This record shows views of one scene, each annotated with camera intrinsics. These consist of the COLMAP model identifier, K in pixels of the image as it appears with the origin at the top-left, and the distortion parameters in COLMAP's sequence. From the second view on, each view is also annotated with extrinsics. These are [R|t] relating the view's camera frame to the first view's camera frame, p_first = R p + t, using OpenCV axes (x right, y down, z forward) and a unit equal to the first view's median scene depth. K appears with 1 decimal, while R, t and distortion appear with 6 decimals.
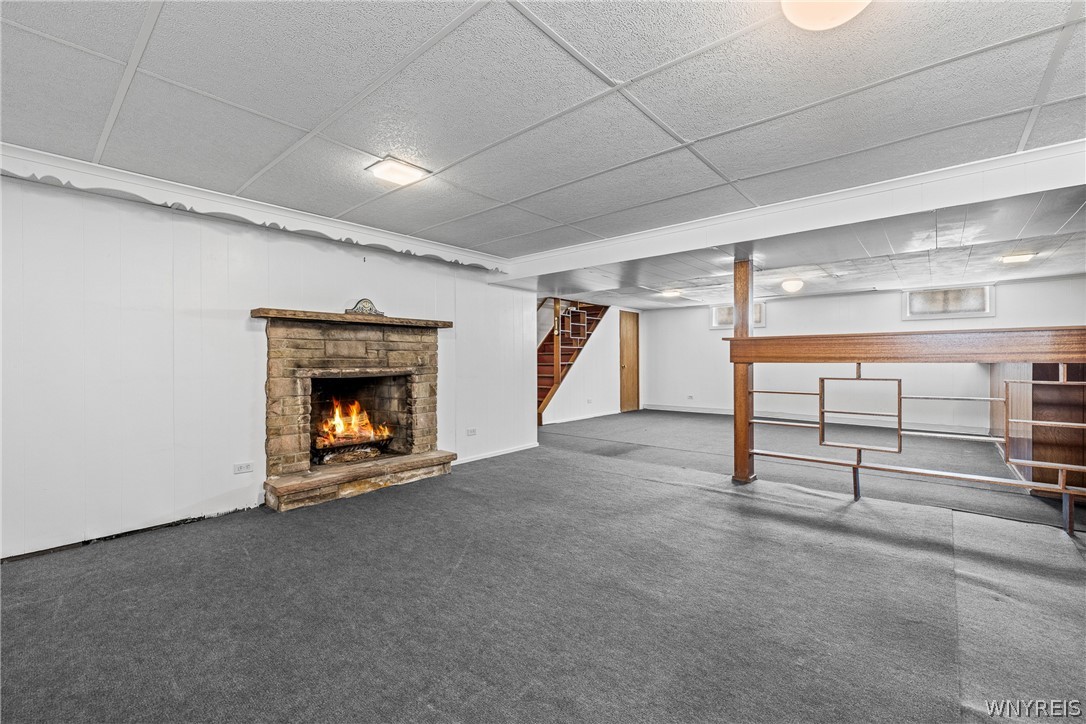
lens RADIAL K [[456.8, 0, 543.0], [0, 456.8, 362.0], [0, 0, 1]] dist [0.000186, 0.000062]
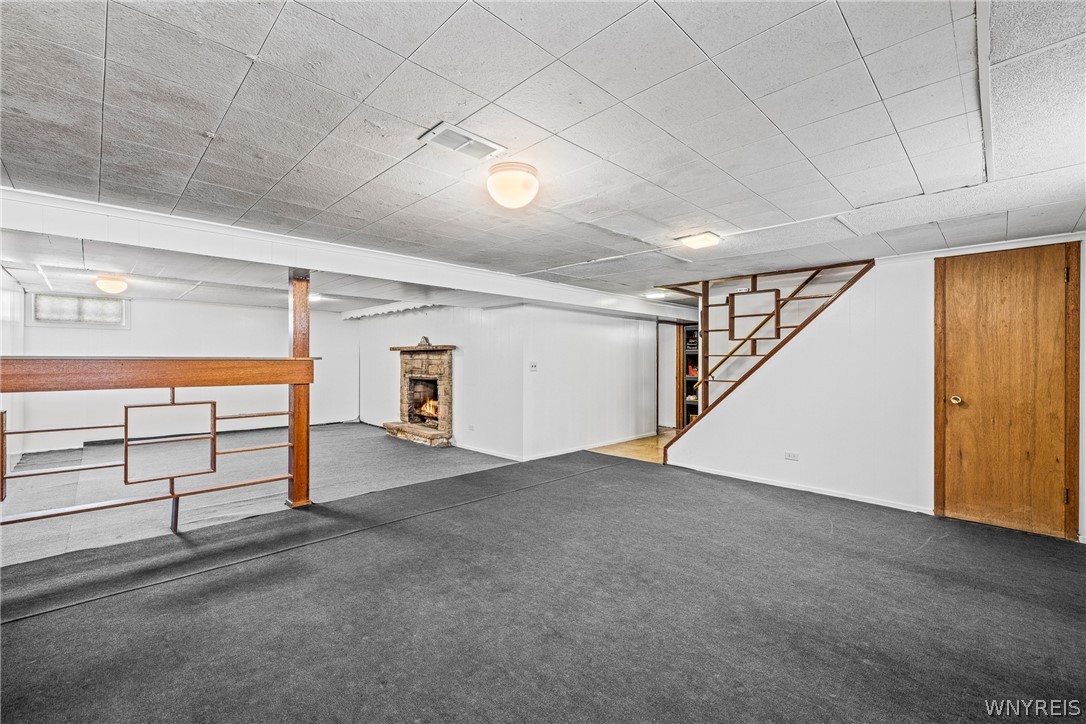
lens RADIAL K [[456.8, 0, 543.0], [0, 456.8, 362.0], [0, 0, 1]] dist [0.000186, 0.000062]
pose [[-0.070935, 0.010560, -0.997425, 1.319996], [-0.006079, 0.999921, 0.011019, -0.056907], [0.997462, 0.006845, -0.070865, 1.527488]]
